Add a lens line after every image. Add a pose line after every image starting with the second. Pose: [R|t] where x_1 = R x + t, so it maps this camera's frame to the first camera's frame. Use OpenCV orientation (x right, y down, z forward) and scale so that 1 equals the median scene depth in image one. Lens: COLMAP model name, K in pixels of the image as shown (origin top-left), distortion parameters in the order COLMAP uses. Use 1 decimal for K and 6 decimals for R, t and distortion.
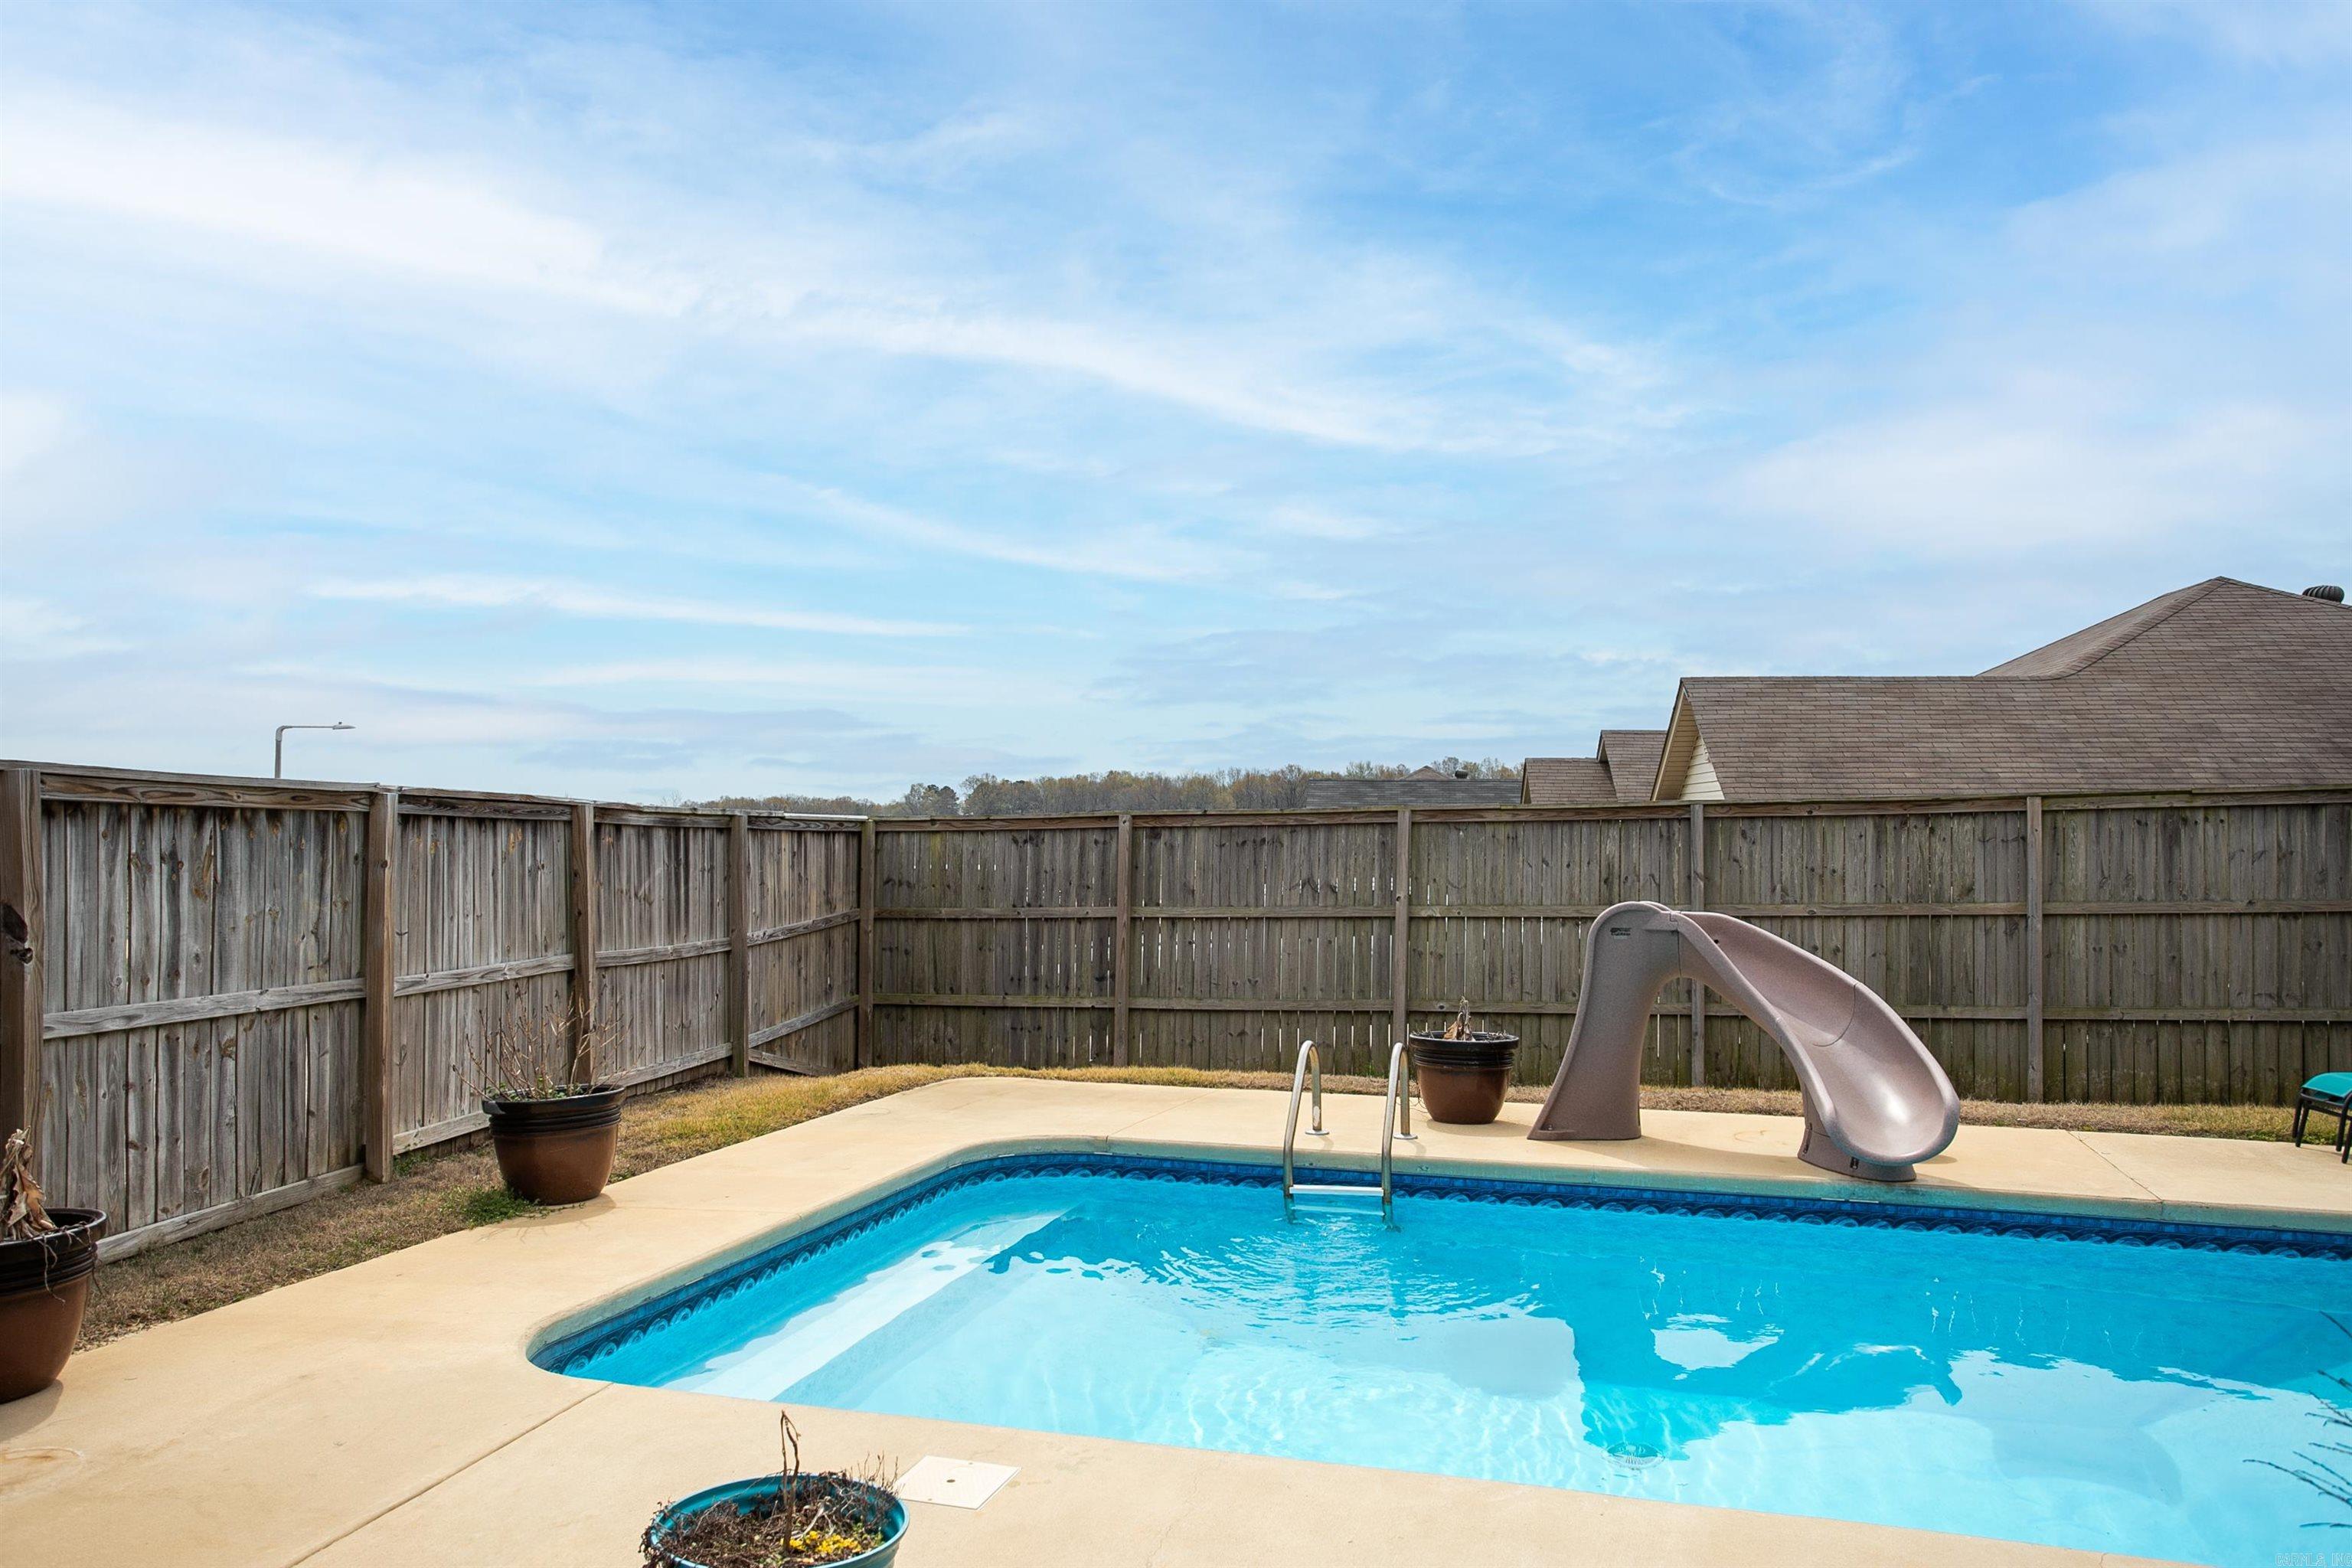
lens RADIAL K [[1692.8, 0, 1142.7], [0, 1692.8, 788.7], [0, 0, 1]] dist [-0.021472, 0.000847]
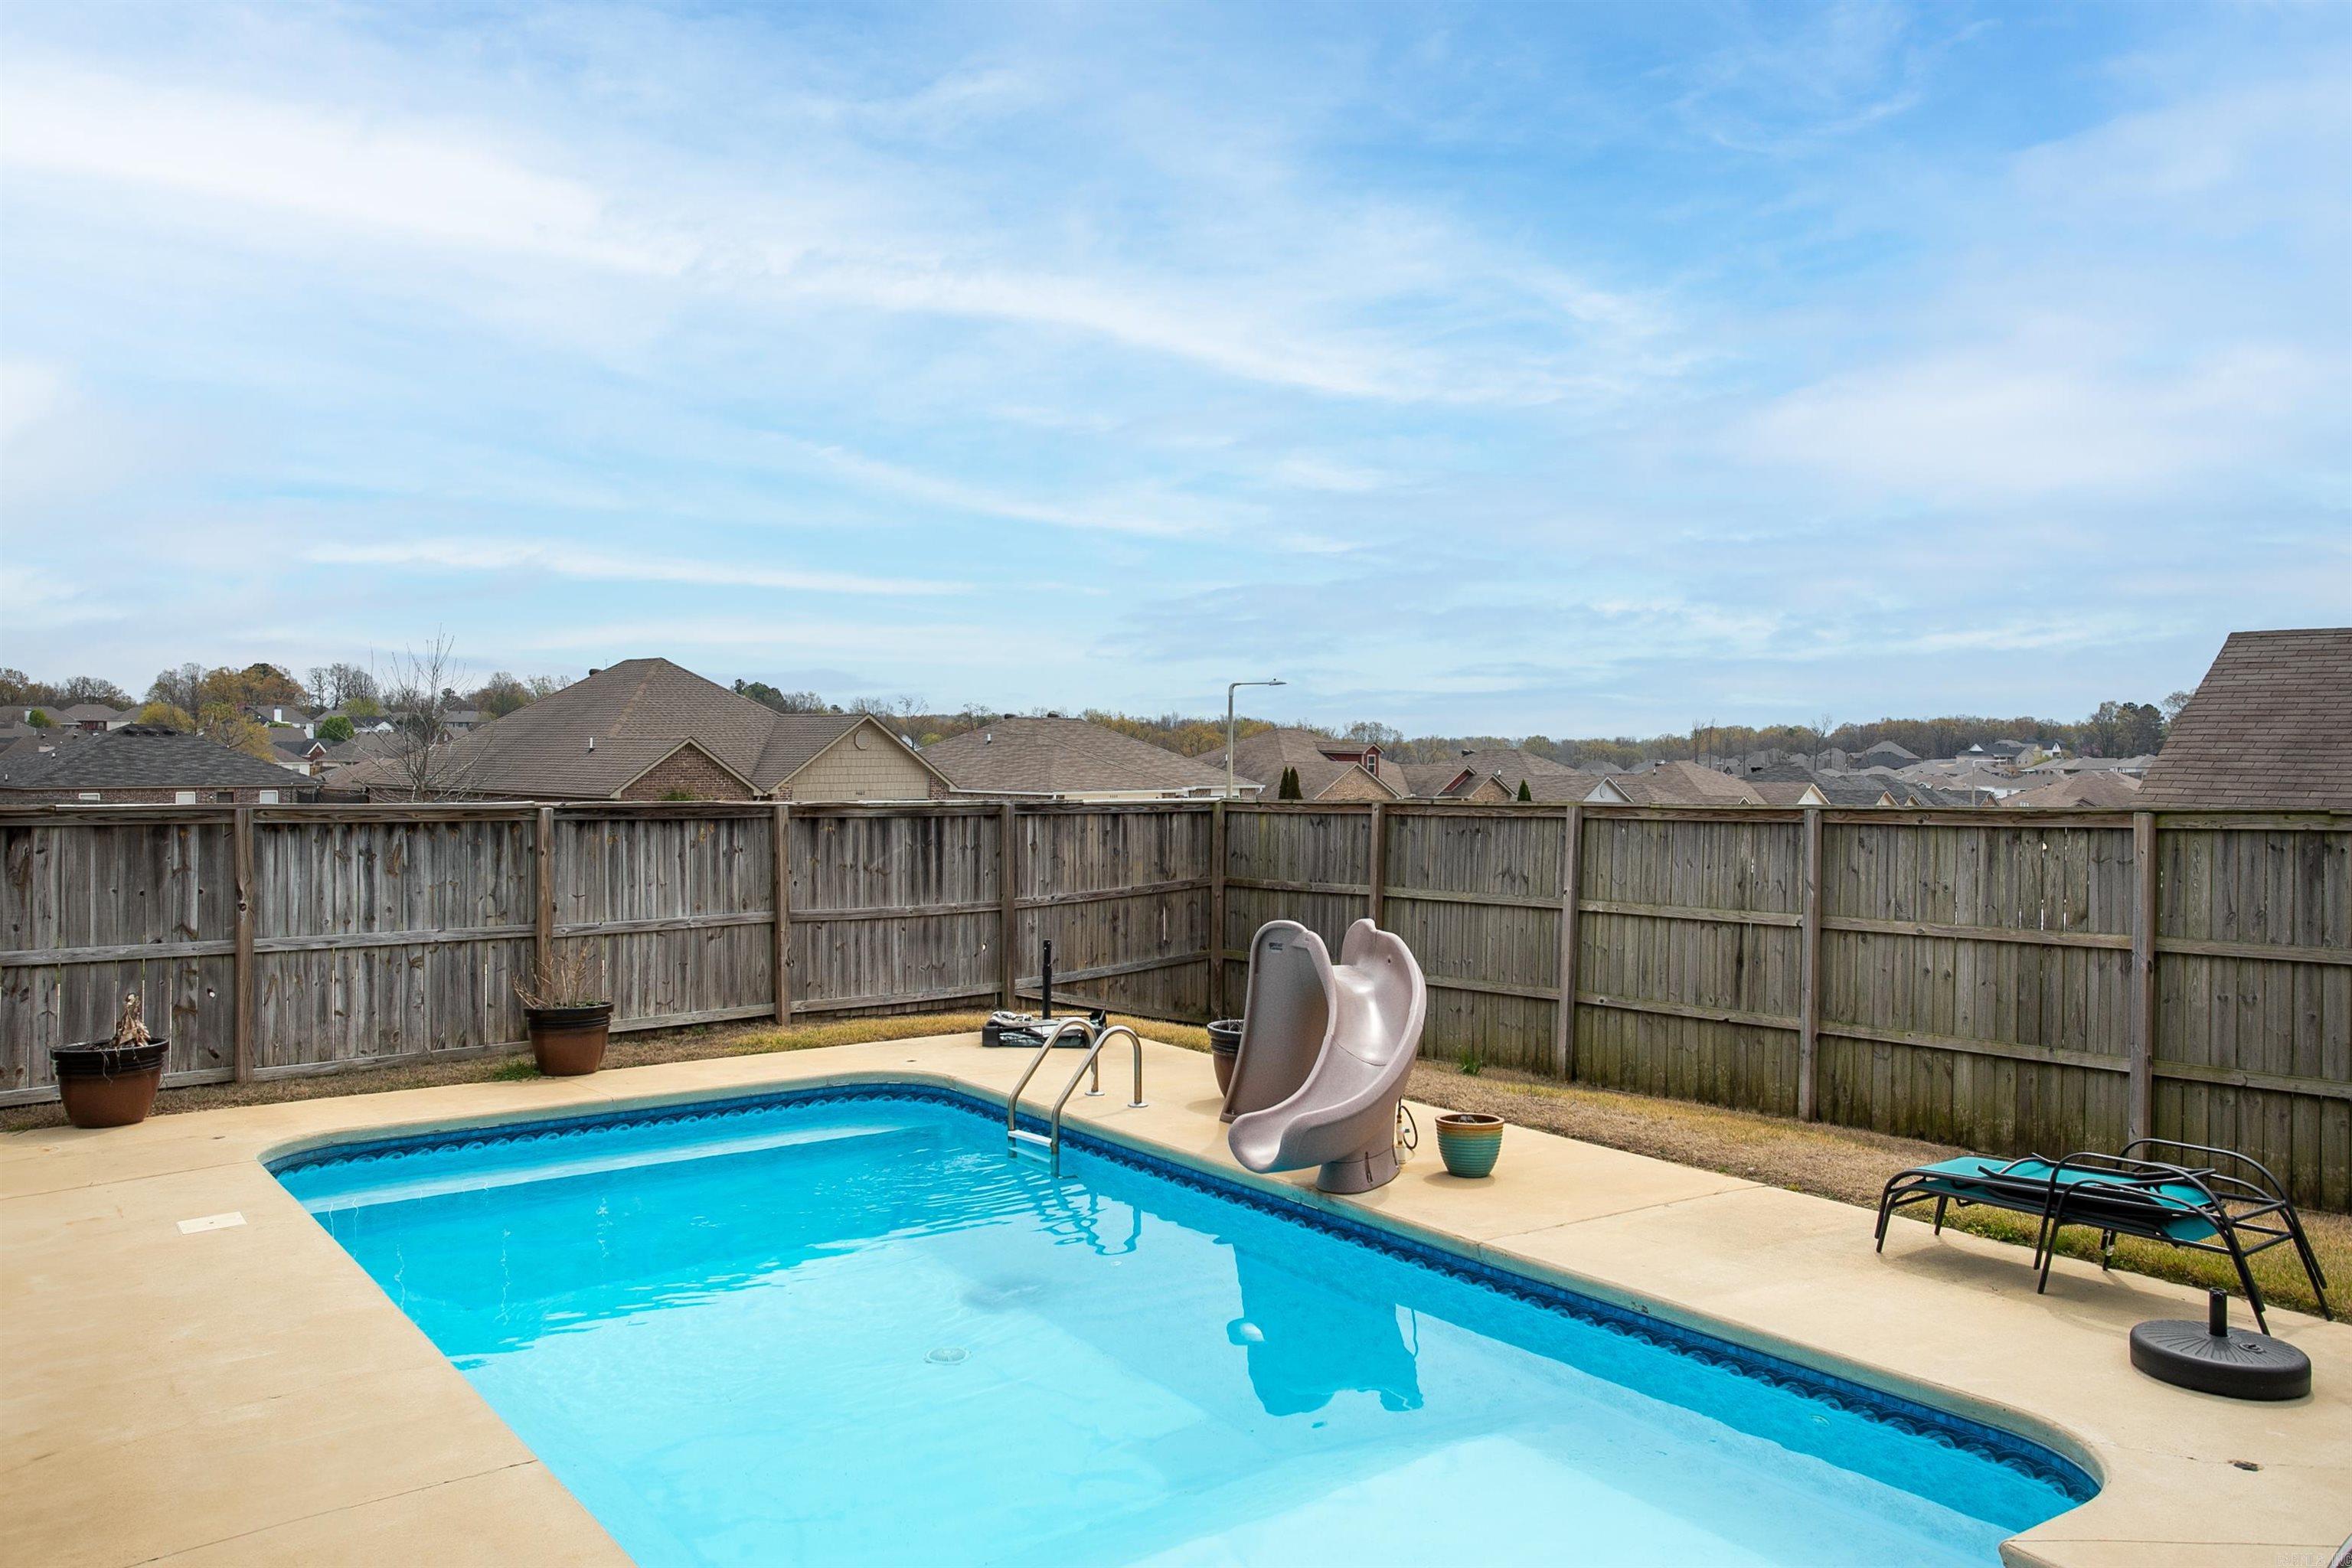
lens RADIAL K [[1700.9, 0, 1175.8], [0, 1700.9, 742.1], [0, 0, 1]] dist [-0.016449, 0.003576]
pose [[0.816282, -0.002987, -0.577646, 0.629672], [0.011984, 0.999859, 0.011765, -0.047020], [0.577529, -0.016526, 0.816203, 0.023453]]
